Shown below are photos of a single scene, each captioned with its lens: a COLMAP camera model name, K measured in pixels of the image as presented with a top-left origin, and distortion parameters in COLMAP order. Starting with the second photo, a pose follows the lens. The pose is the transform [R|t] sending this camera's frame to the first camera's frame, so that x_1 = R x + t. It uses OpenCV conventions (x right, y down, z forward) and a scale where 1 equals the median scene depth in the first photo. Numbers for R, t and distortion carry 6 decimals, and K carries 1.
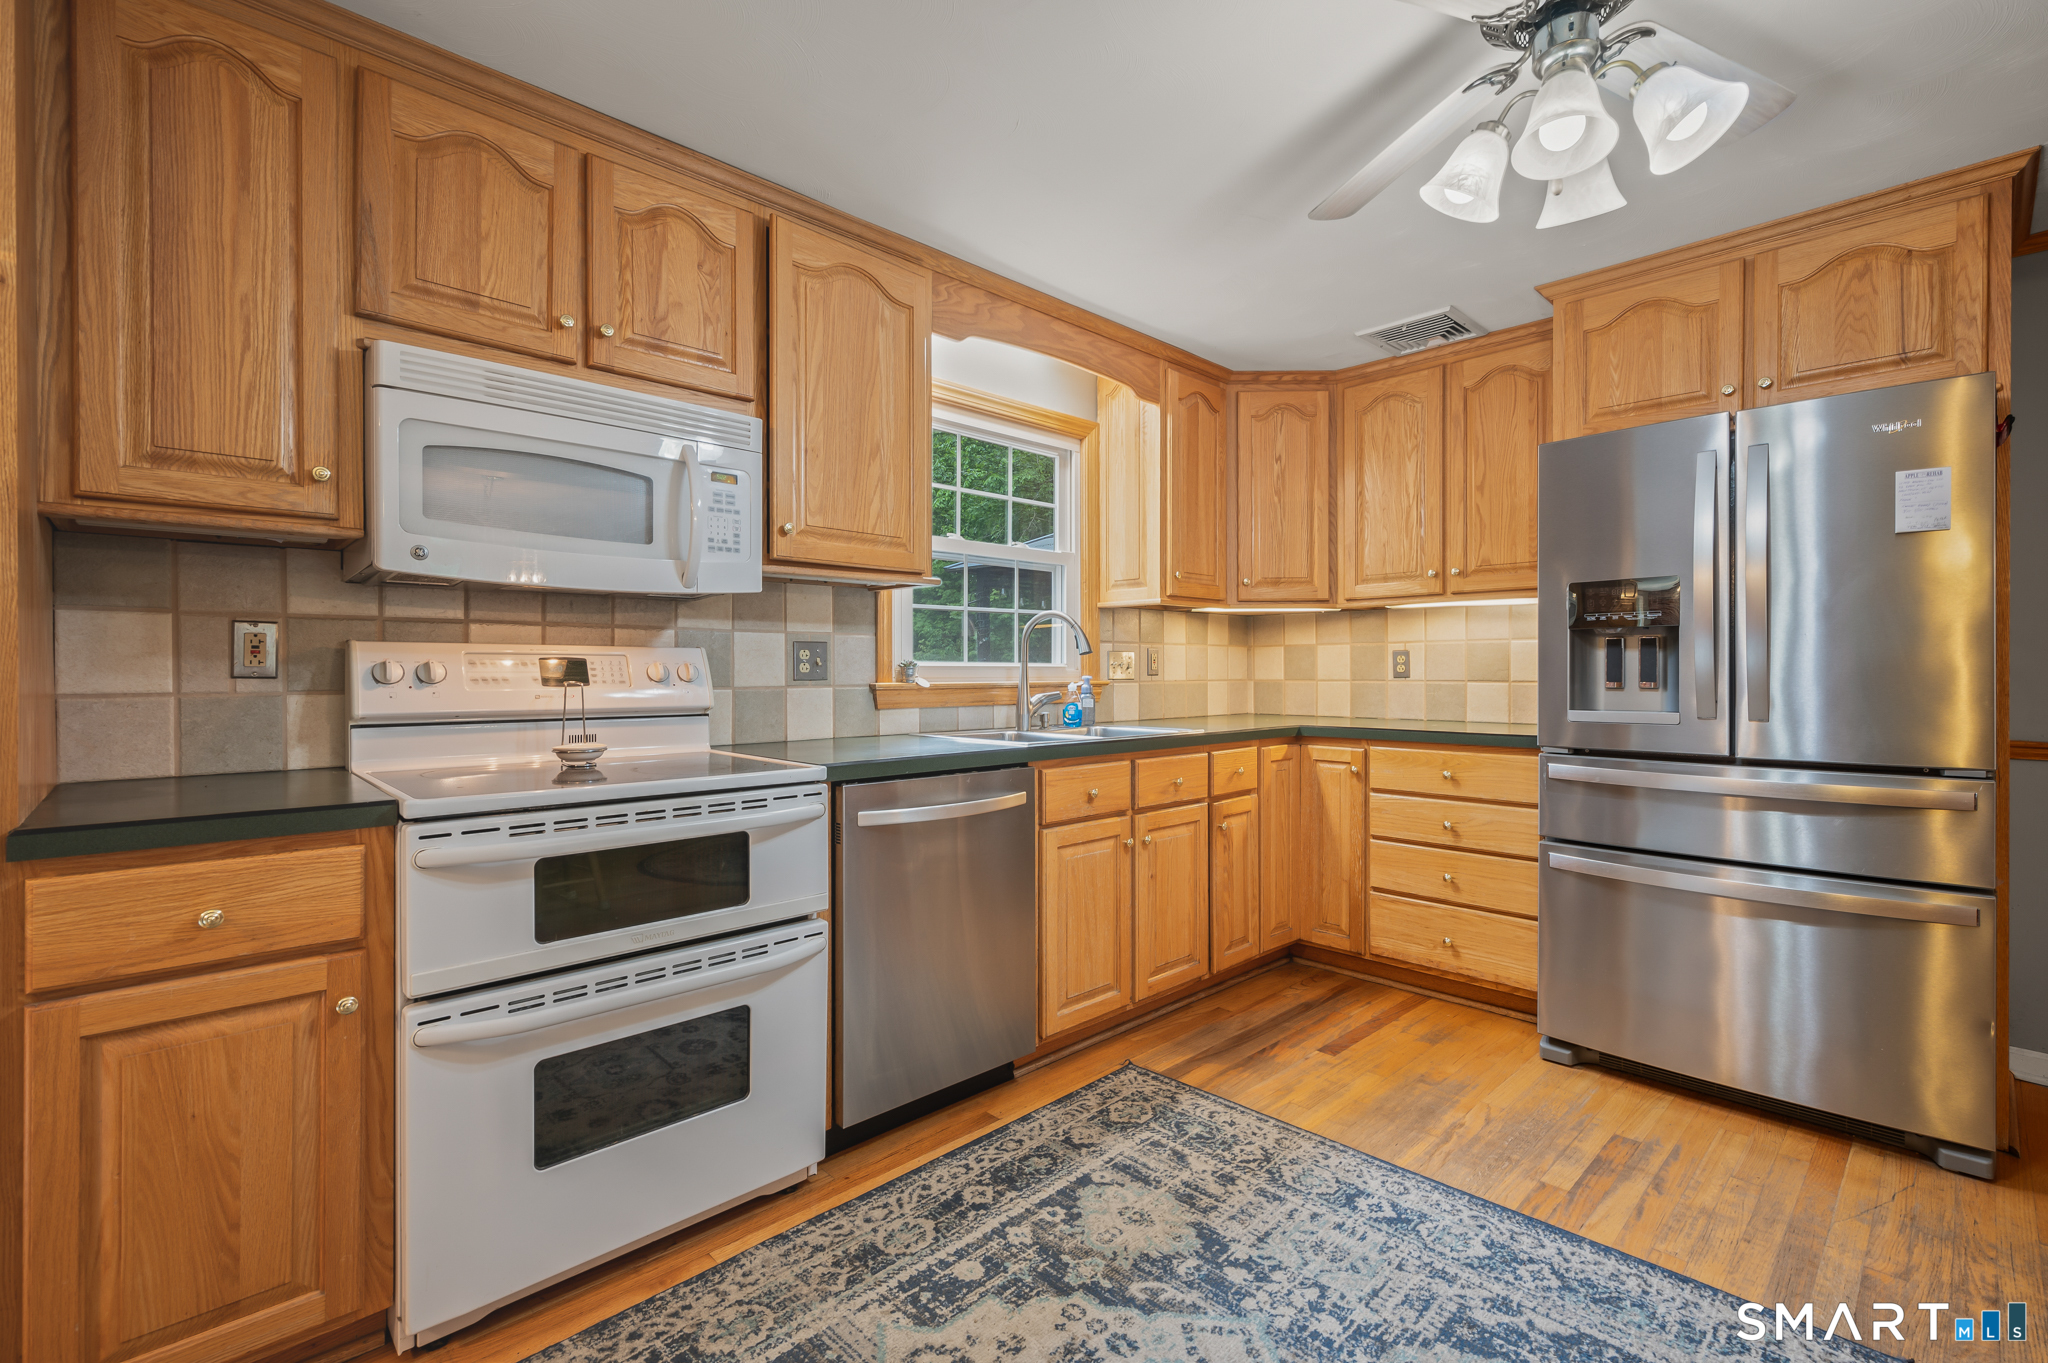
lens RADIAL K [[908.9, 0, 1008.6], [0, 908.9, 675.9], [0, 0, 1]] dist [-0.000273, 0.000002]
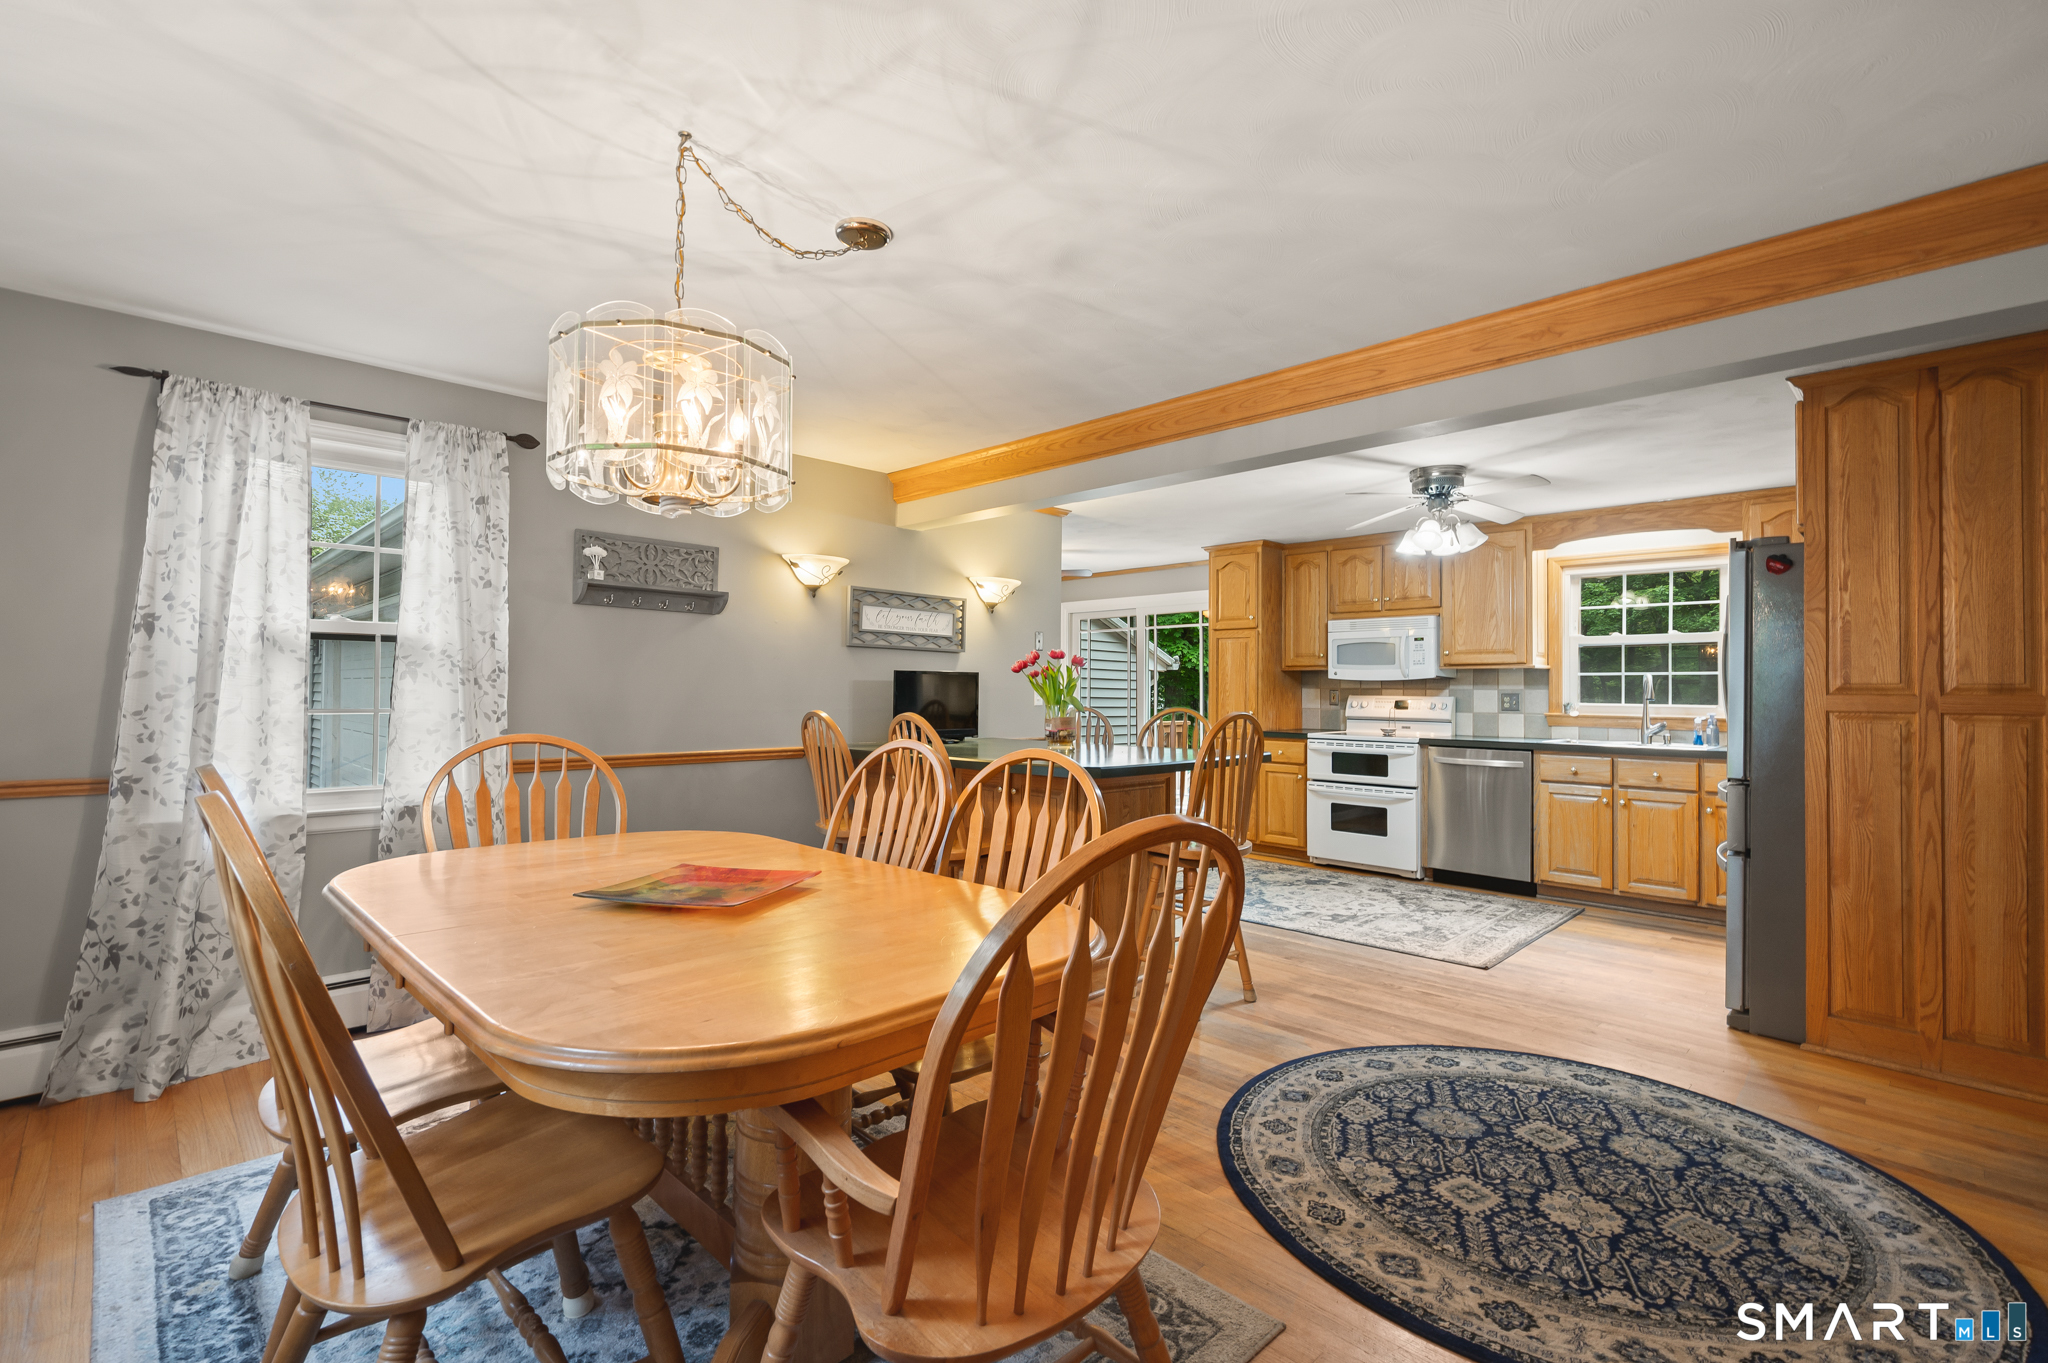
lens RADIAL K [[900.6, 0, 1046.1], [0, 900.6, 669.2], [0, 0, 1]] dist [-0.000134, -0.000094]
pose [[0.036337, -0.021860, -0.999100, 2.281823], [-0.016309, 0.999615, -0.022465, -0.034226], [0.999206, 0.017111, 0.035967, -0.268515]]
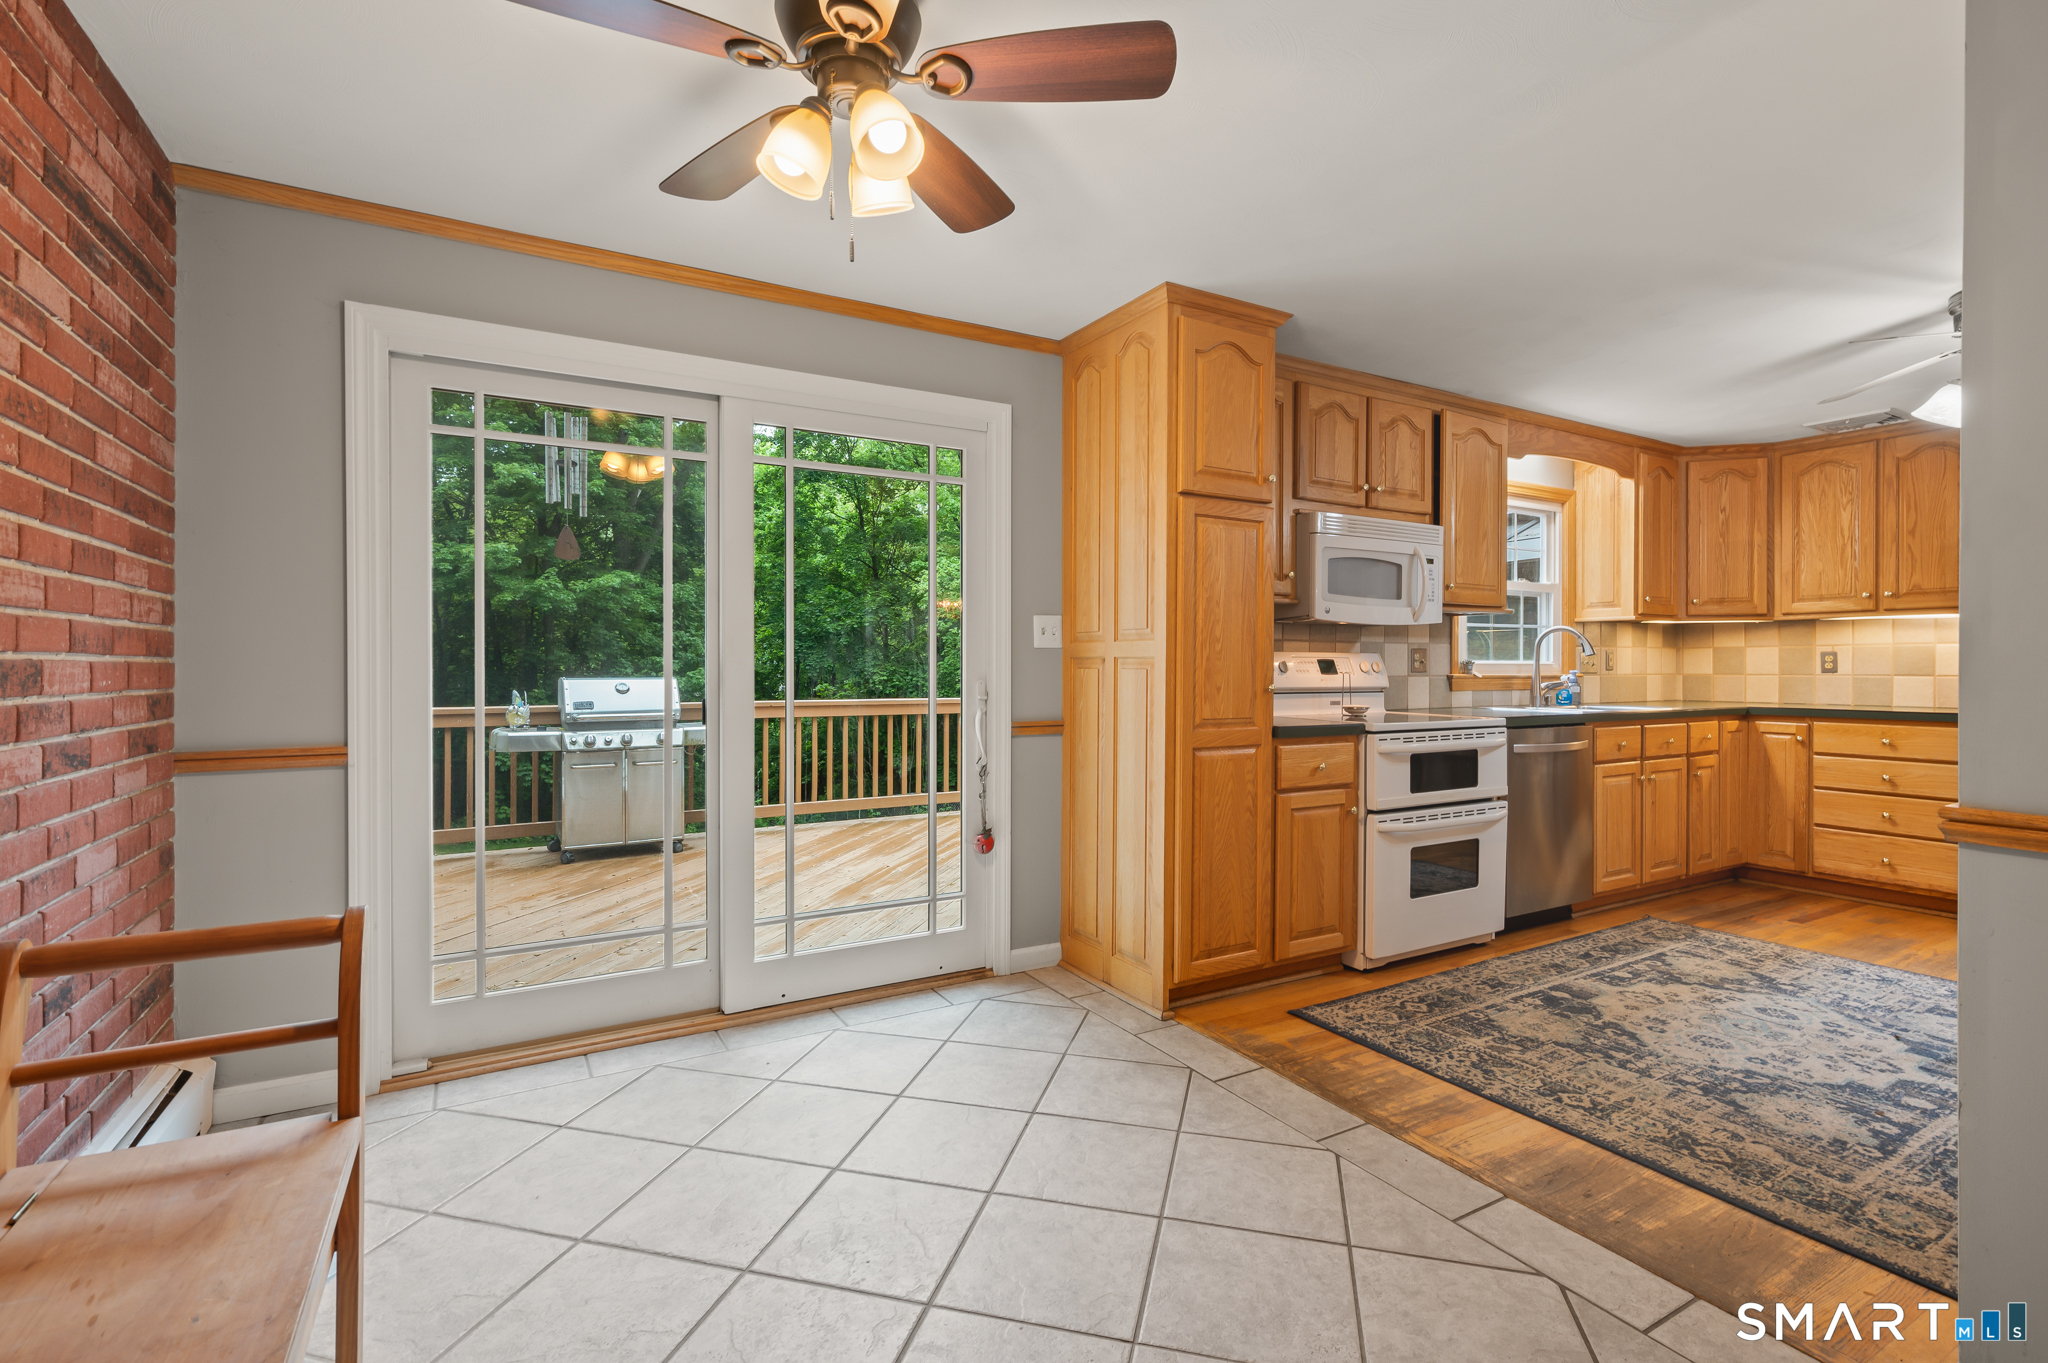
lens RADIAL K [[912.0, 0, 1004.2], [0, 912.0, 671.9], [0, 0, 1]] dist [0.000267, 0.000359]
pose [[0.968155, 0.003450, -0.250329, -0.615154], [-0.003528, 0.999994, 0.000136, 0.007731], [0.250328, 0.000752, 0.968161, -0.896648]]
